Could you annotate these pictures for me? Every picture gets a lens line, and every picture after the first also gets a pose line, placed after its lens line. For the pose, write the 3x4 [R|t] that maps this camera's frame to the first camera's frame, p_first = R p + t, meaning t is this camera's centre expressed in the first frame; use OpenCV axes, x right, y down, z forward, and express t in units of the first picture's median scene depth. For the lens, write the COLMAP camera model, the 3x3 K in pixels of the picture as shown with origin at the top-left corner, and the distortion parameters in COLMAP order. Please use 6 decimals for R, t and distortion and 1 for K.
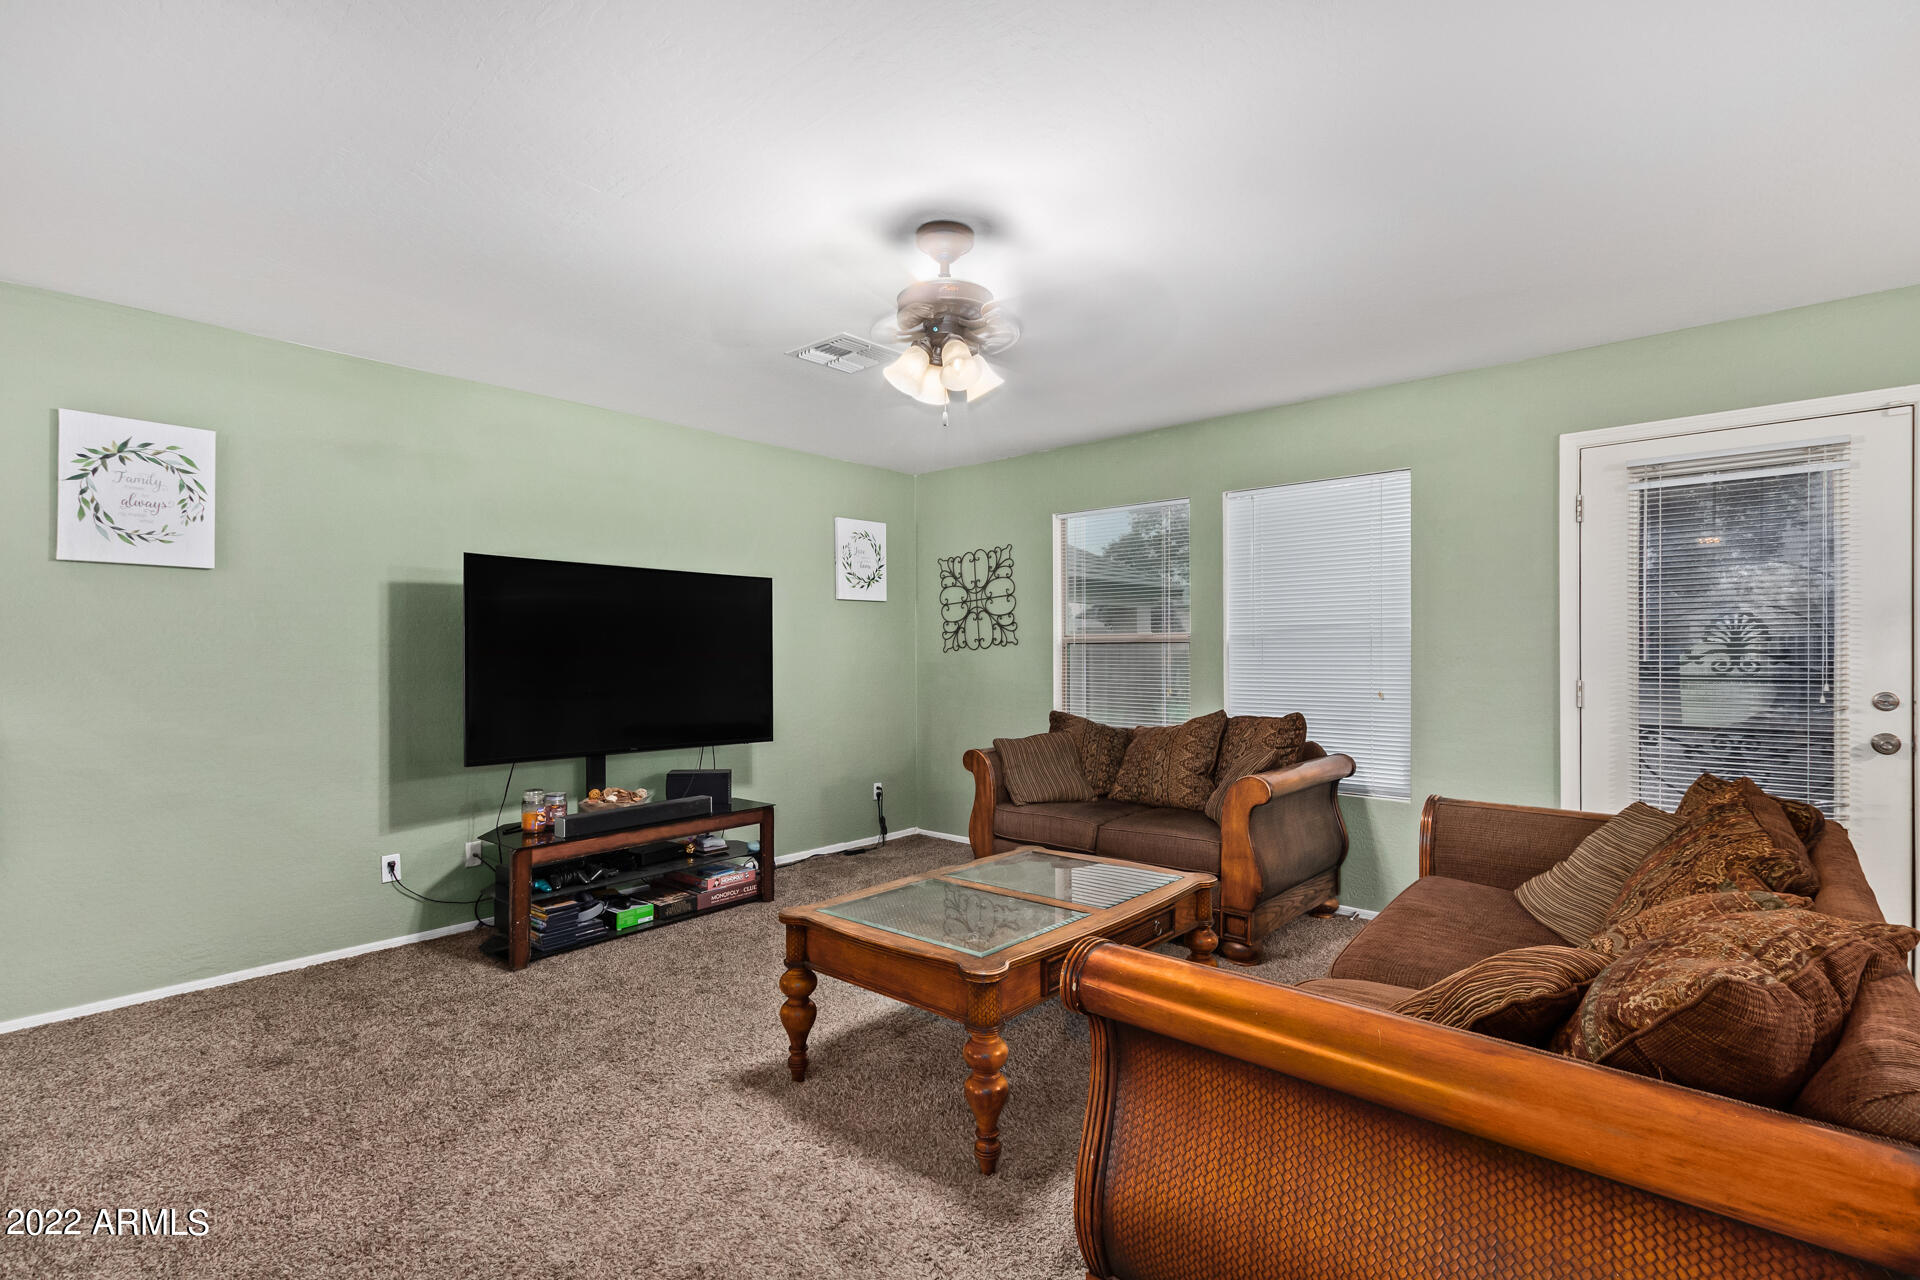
lens RADIAL K [[893.6, 0, 958.9], [0, 893.6, 663.8], [0, 0, 1]] dist [0.002271, -0.000113]
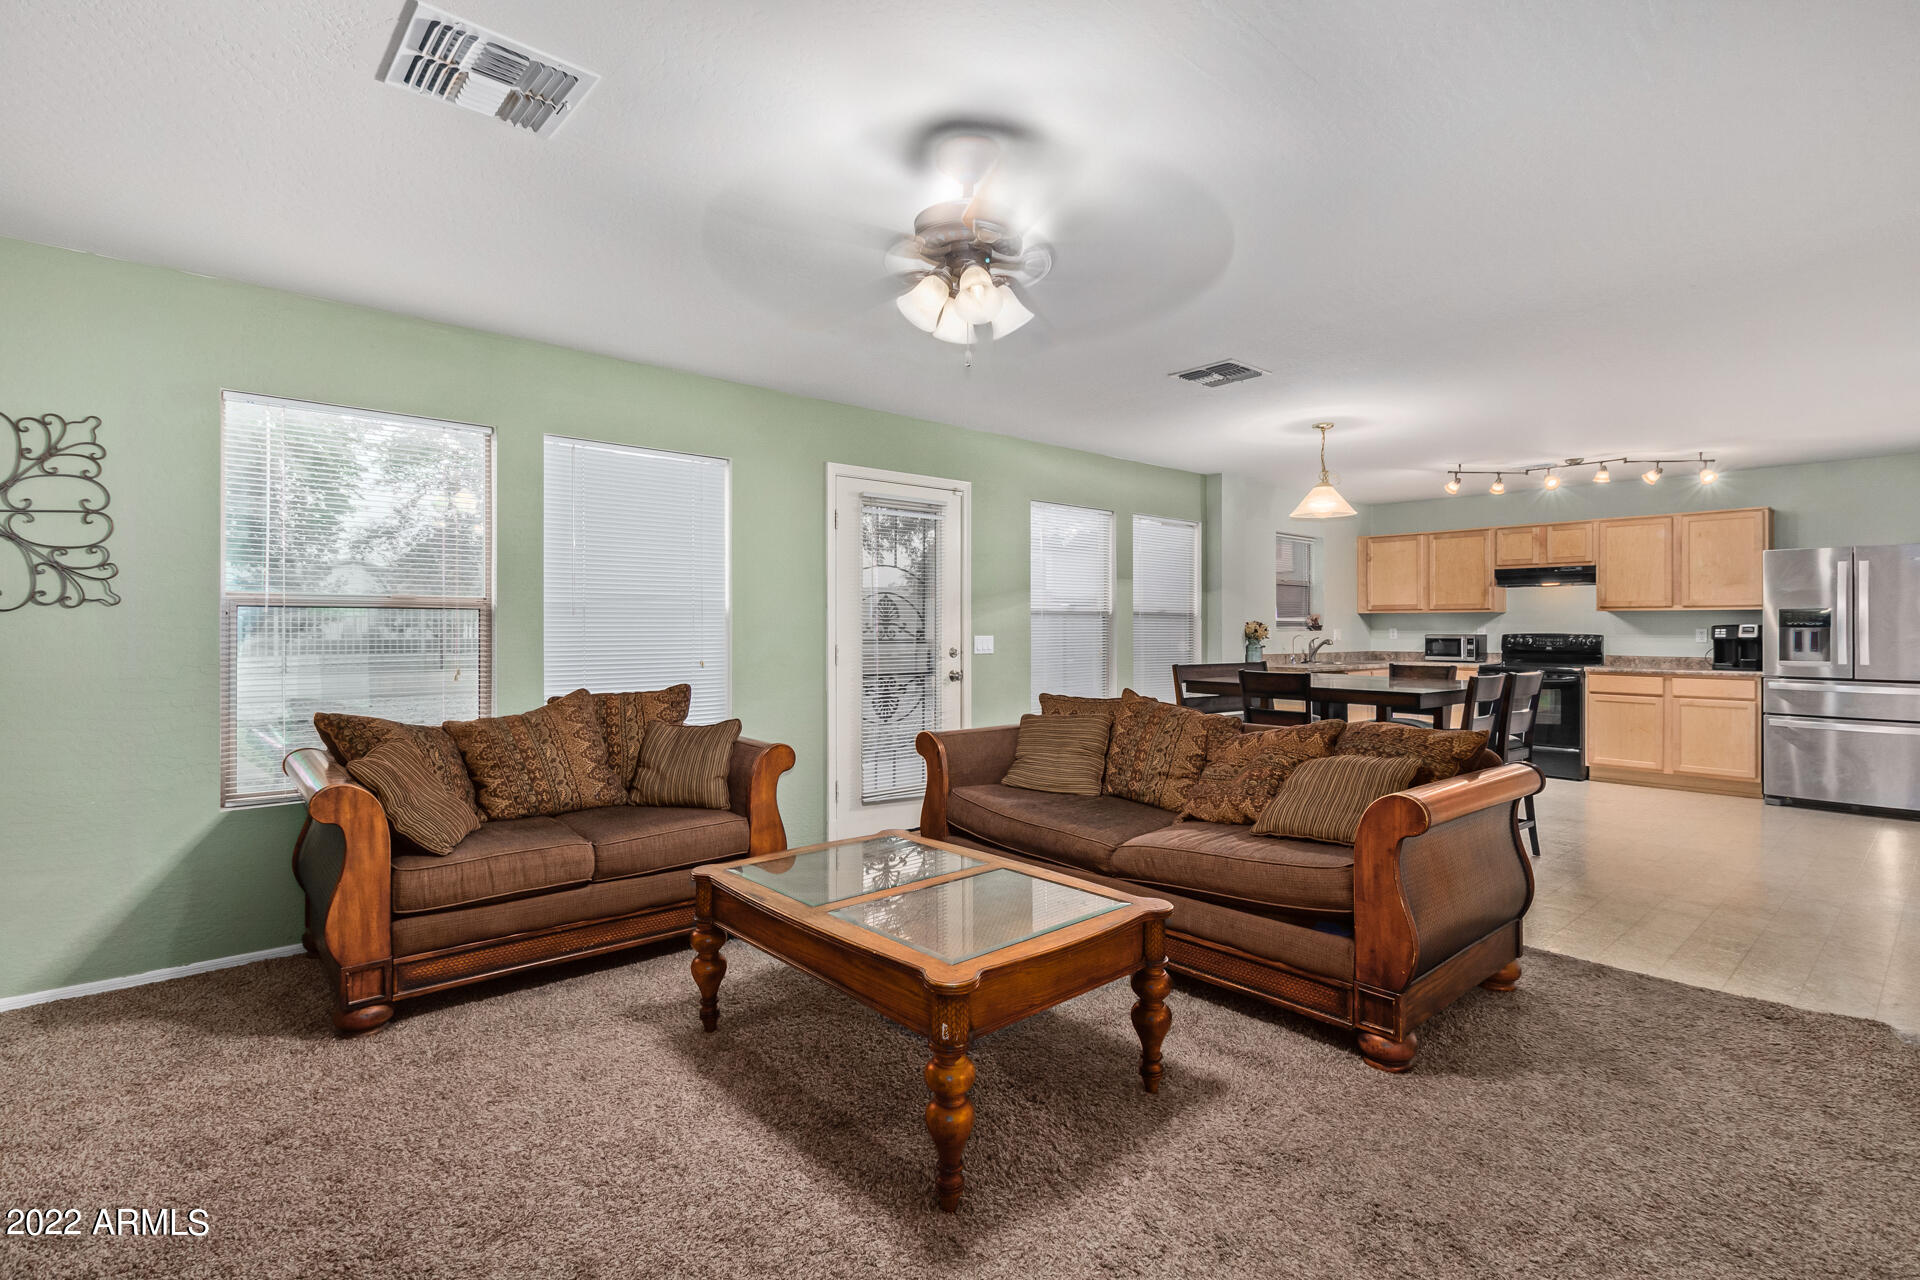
lens RADIAL K [[893.3, 0, 979.1], [0, 893.3, 623.9], [0, 0, 1]] dist [-0.004143, -0.001142]
pose [[0.102491, 0.005993, 0.994716, -0.530459], [0.006183, 0.999959, -0.006662, -0.003615], [-0.994715, 0.006833, 0.102450, 0.528802]]
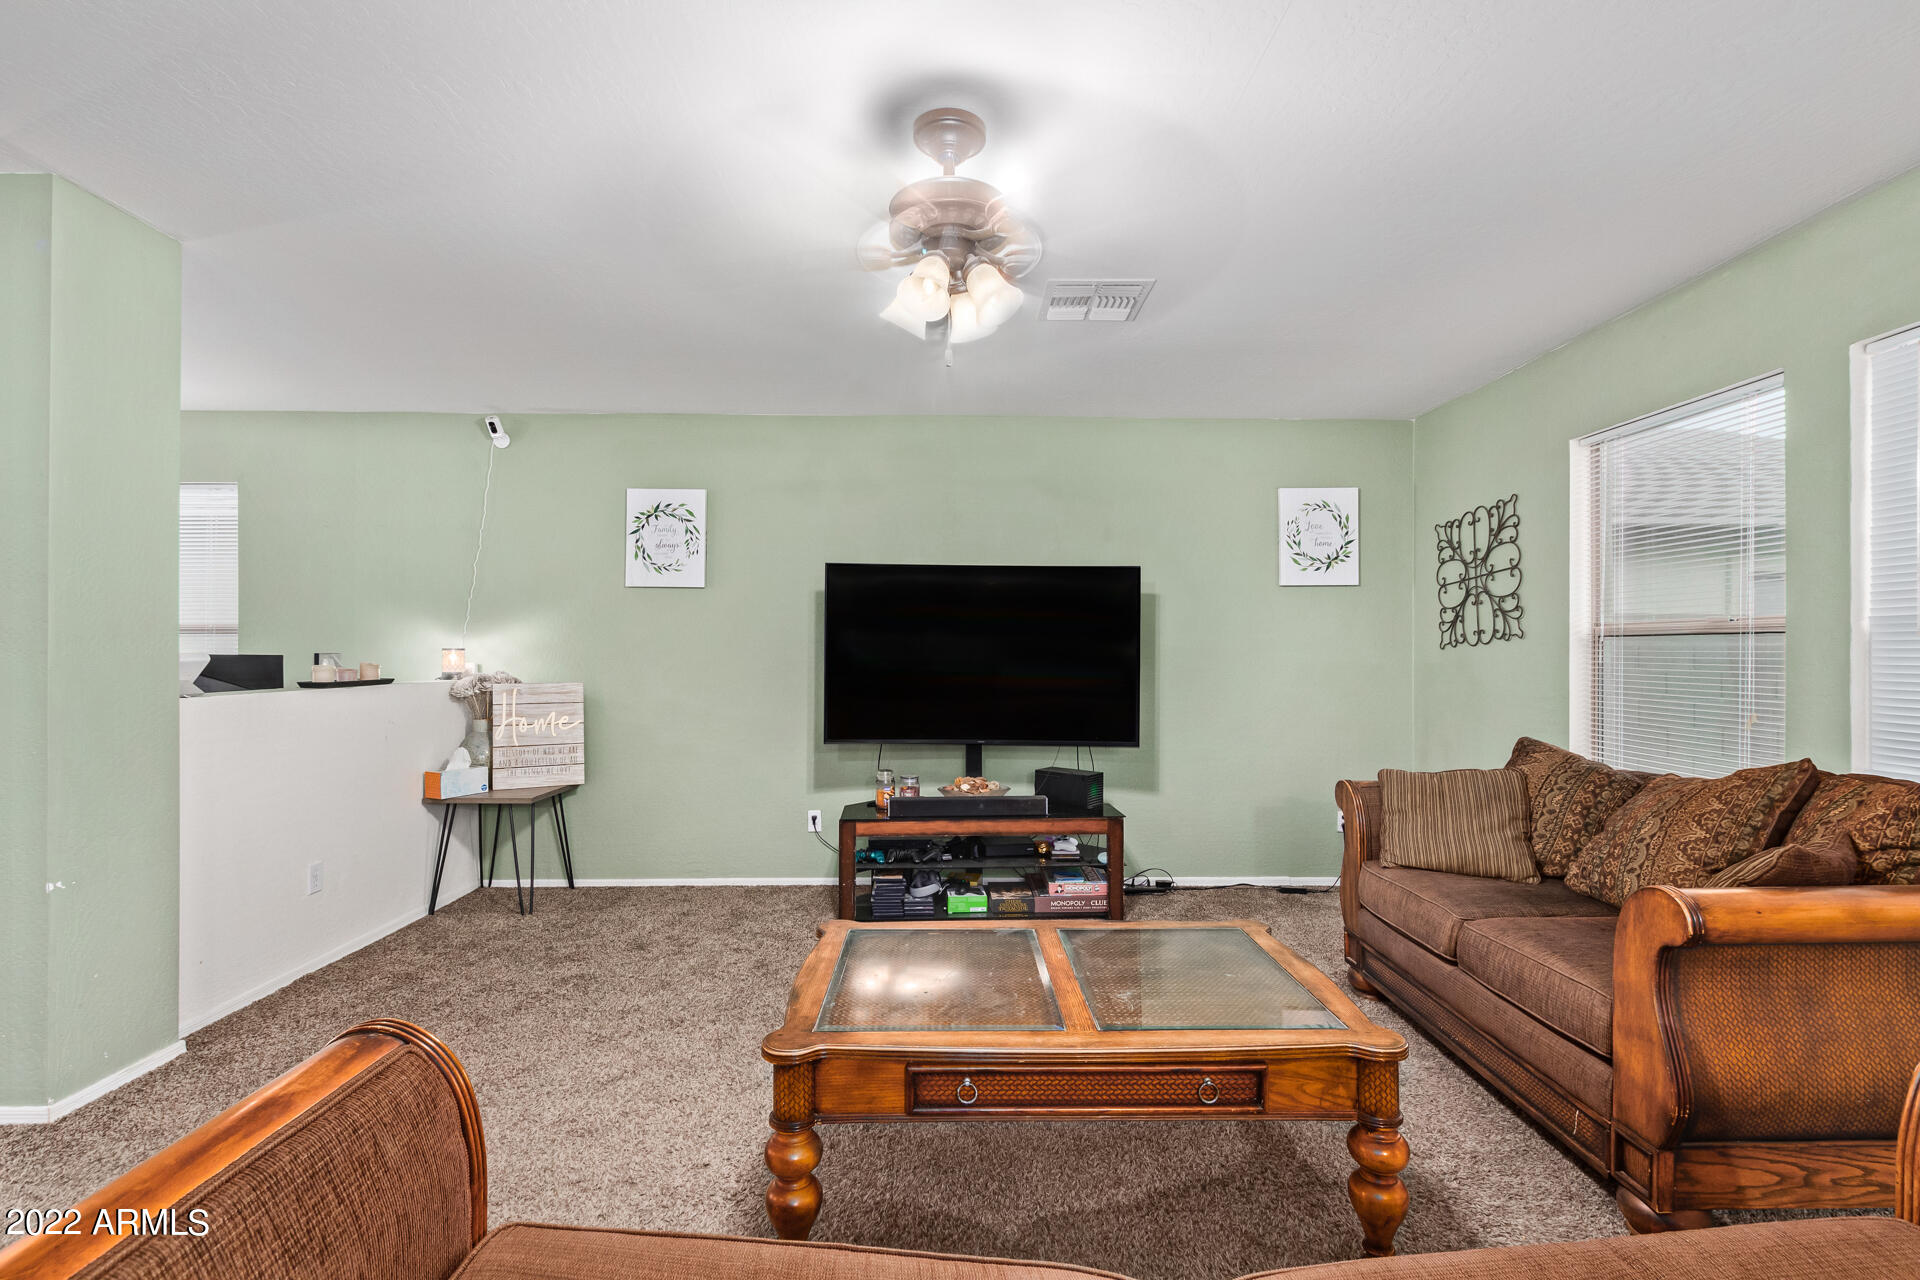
lens RADIAL K [[874.8, 0, 954.7], [0, 874.8, 650.4], [0, 0, 1]] dist [0.009860, -0.005041]
pose [[0.674866, 0.004479, -0.737927, 0.339111], [-0.012512, 0.999907, -0.005373, -0.003744], [0.737834, 0.012860, 0.674859, 0.276931]]
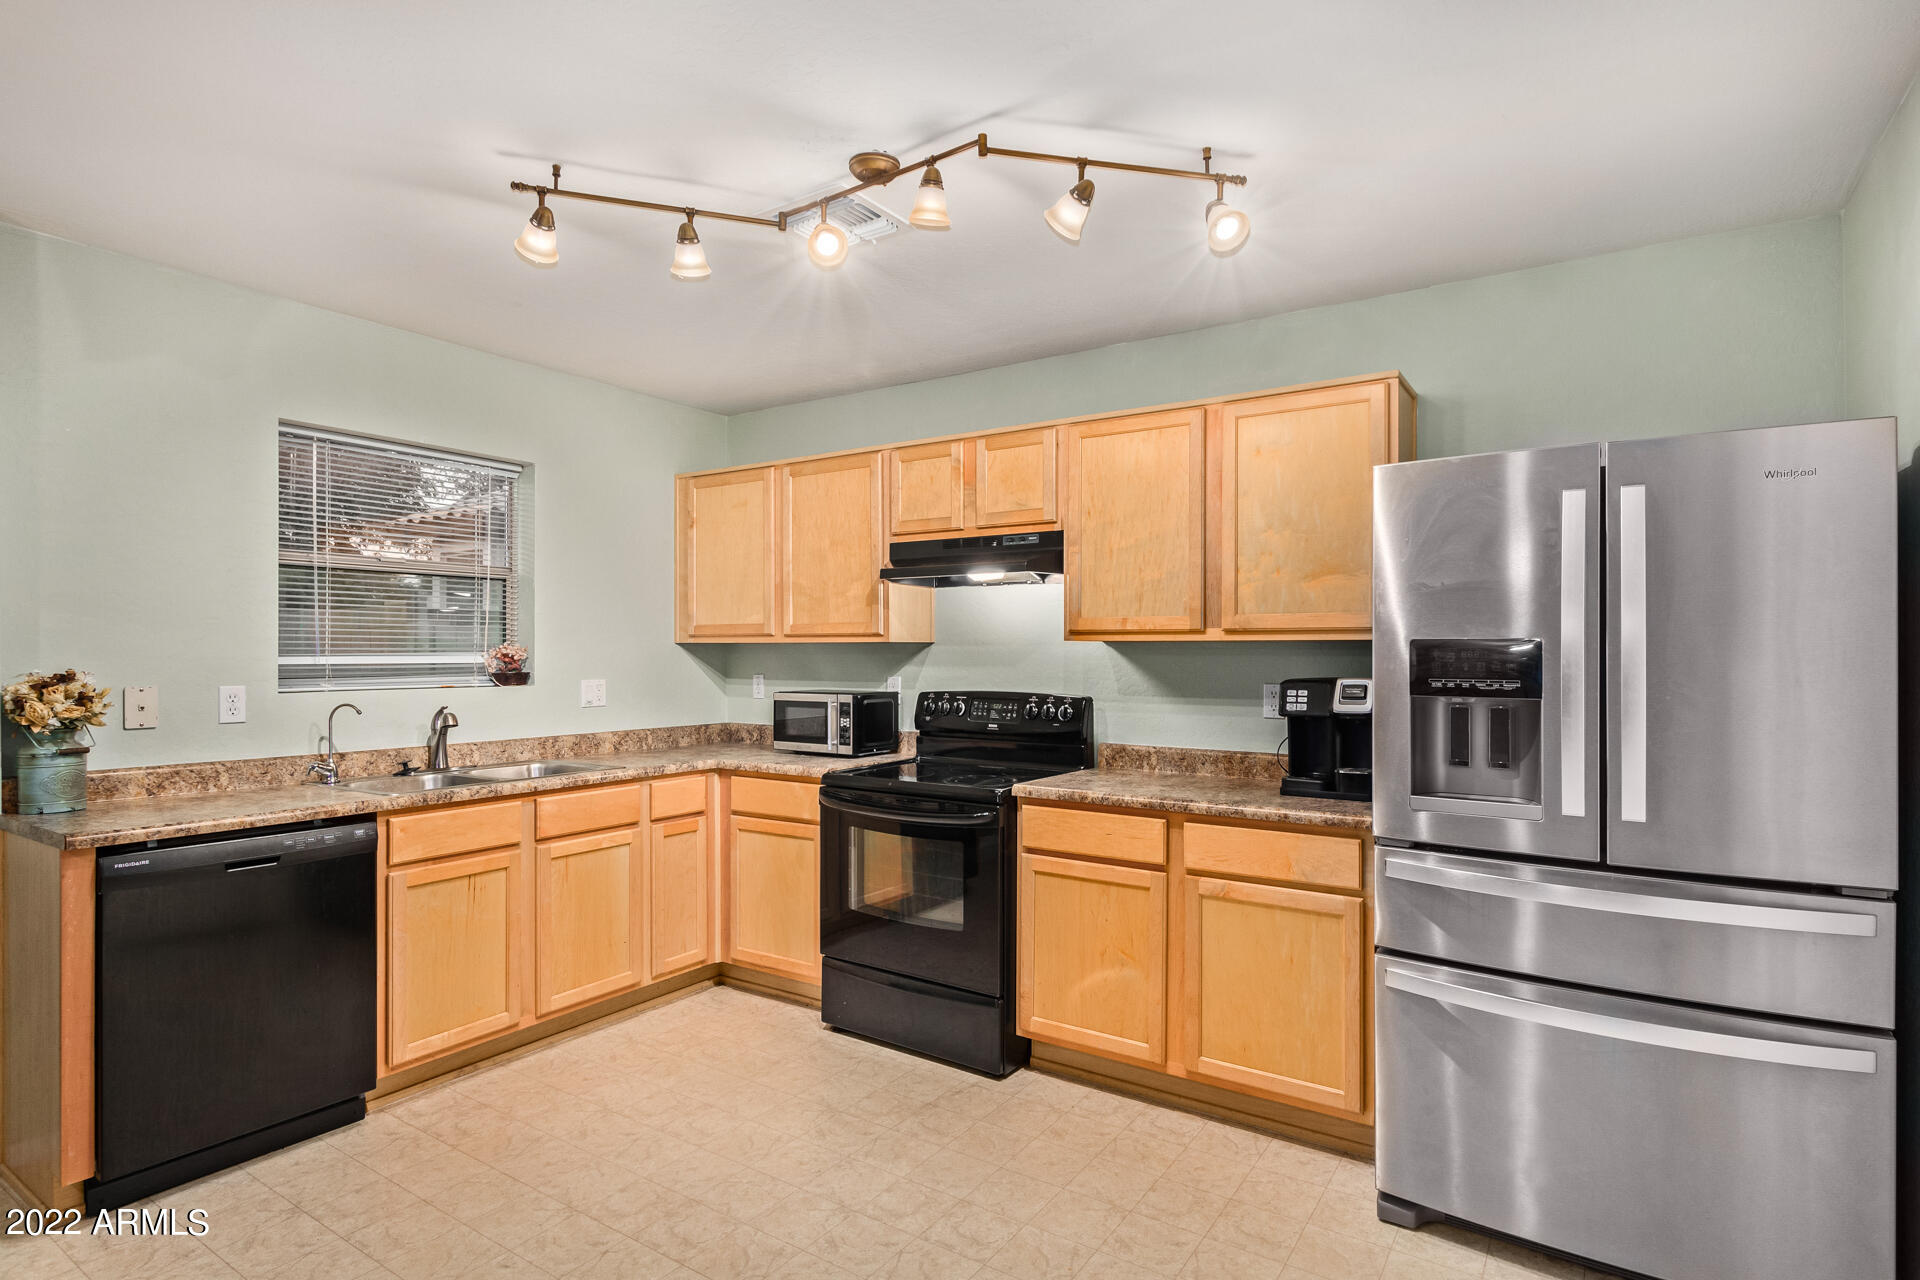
lens RADIAL K [[958.5, 0, 1014.0], [0, 958.5, 648.4], [0, 0, 1]] dist [0.002979, 0.000263]
pose [[-0.189161, 0.005777, 0.981929, 0.547815], [0.008070, 0.999958, -0.004329, -0.023604], [-0.981913, 0.007105, -0.189200, -0.289163]]
